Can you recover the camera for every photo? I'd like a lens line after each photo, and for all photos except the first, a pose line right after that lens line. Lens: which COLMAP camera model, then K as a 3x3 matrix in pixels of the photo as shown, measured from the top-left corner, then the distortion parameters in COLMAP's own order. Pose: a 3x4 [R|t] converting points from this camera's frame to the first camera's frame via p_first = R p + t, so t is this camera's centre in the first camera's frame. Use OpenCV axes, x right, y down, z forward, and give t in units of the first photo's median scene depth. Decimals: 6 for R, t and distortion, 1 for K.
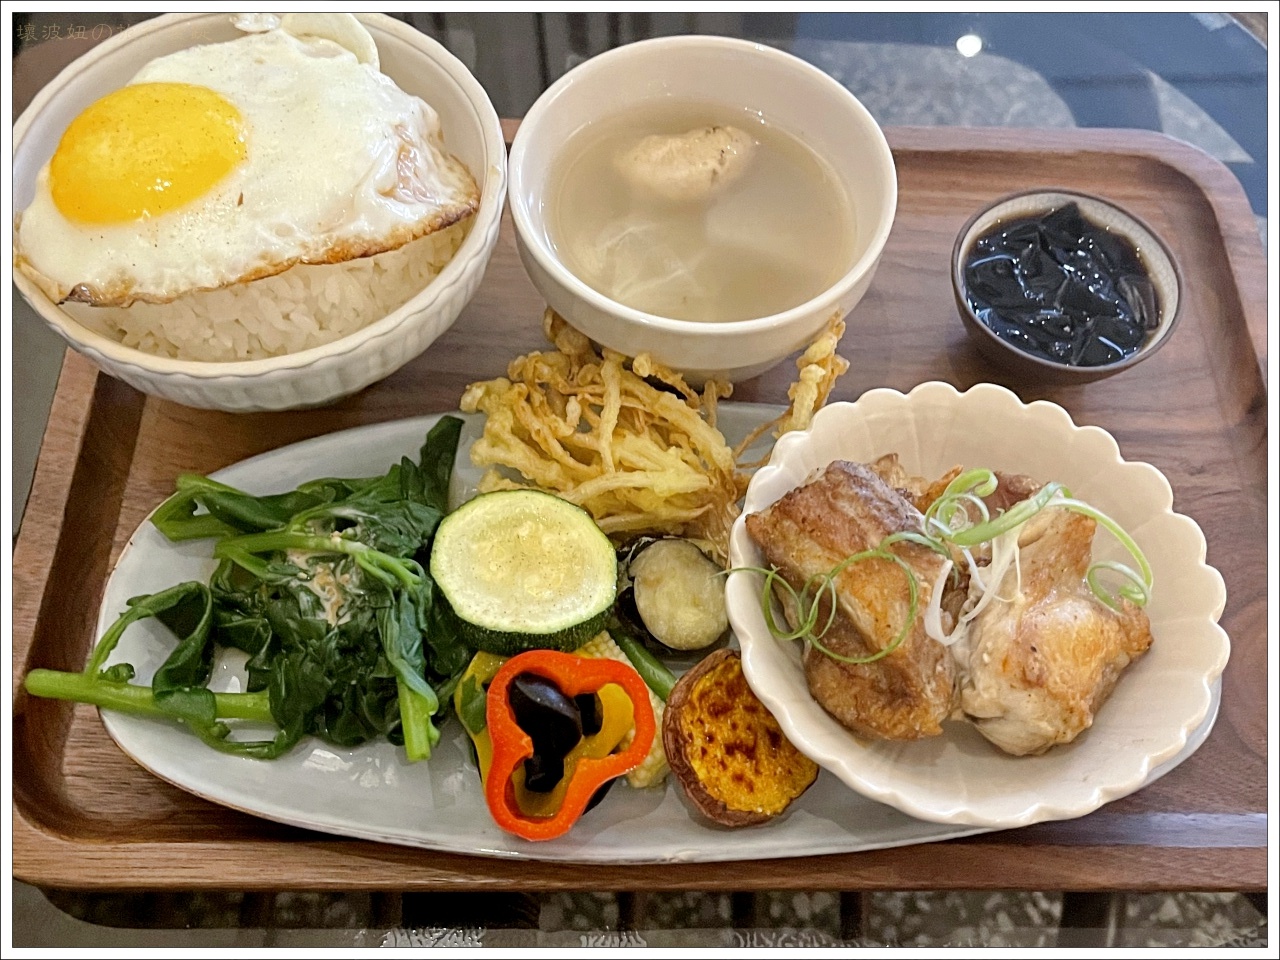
lens RADIAL K [[1278.8, 0, 634.1], [0, 1278.8, 480.0], [0, 0, 1]] dist [0.062513, 0.000000]
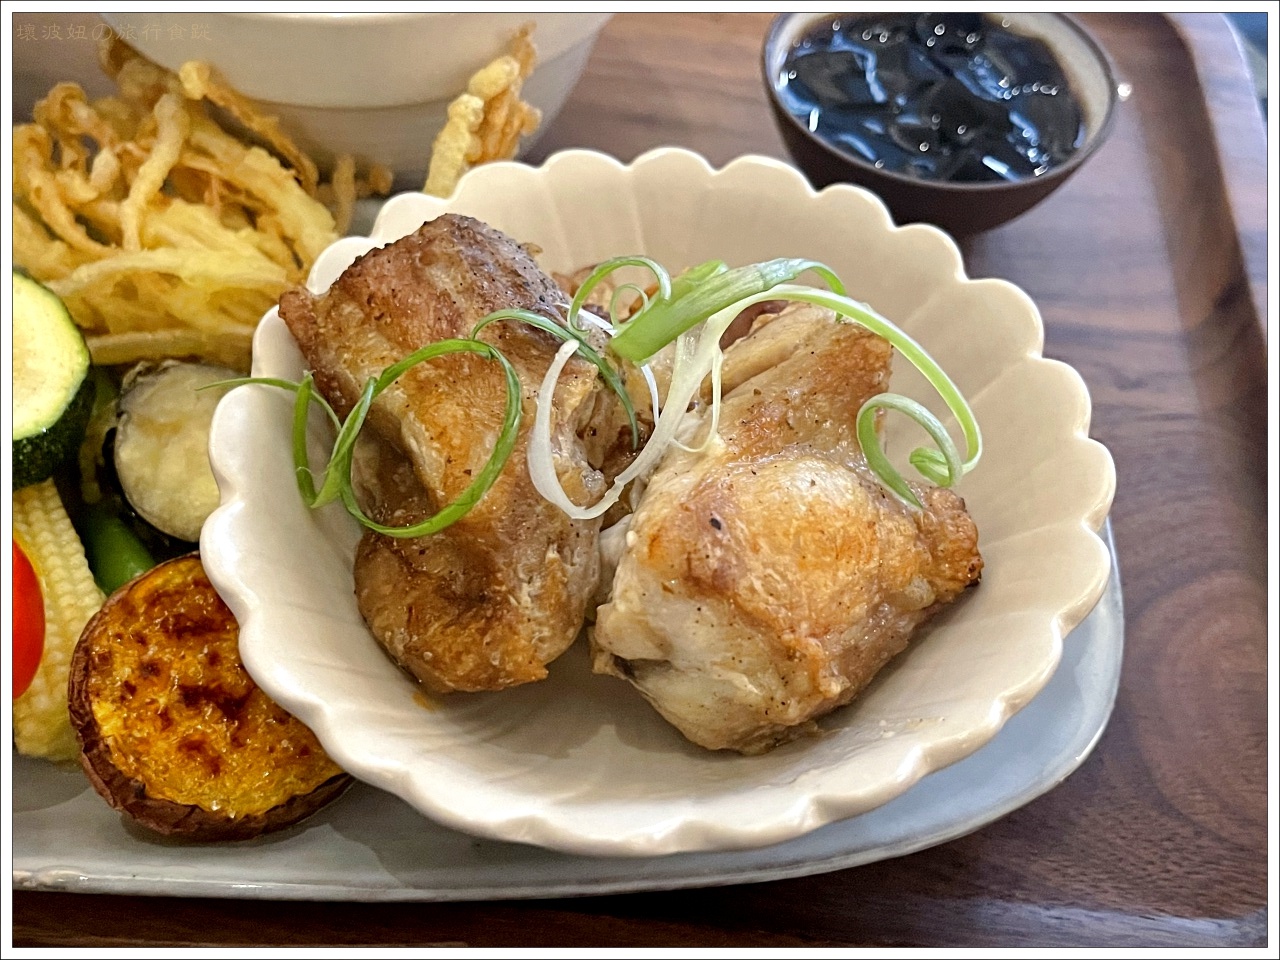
lens RADIAL K [[1278.8, 0, 638.1], [0, 1278.8, 491.4], [0, 0, 1]] dist [0.062513, 0.000000]
pose [[0.995457, 0.076915, -0.056119, 0.276002], [-0.082795, 0.990328, -0.111332, 0.161471], [0.047013, 0.115473, 0.992197, 0.430893]]
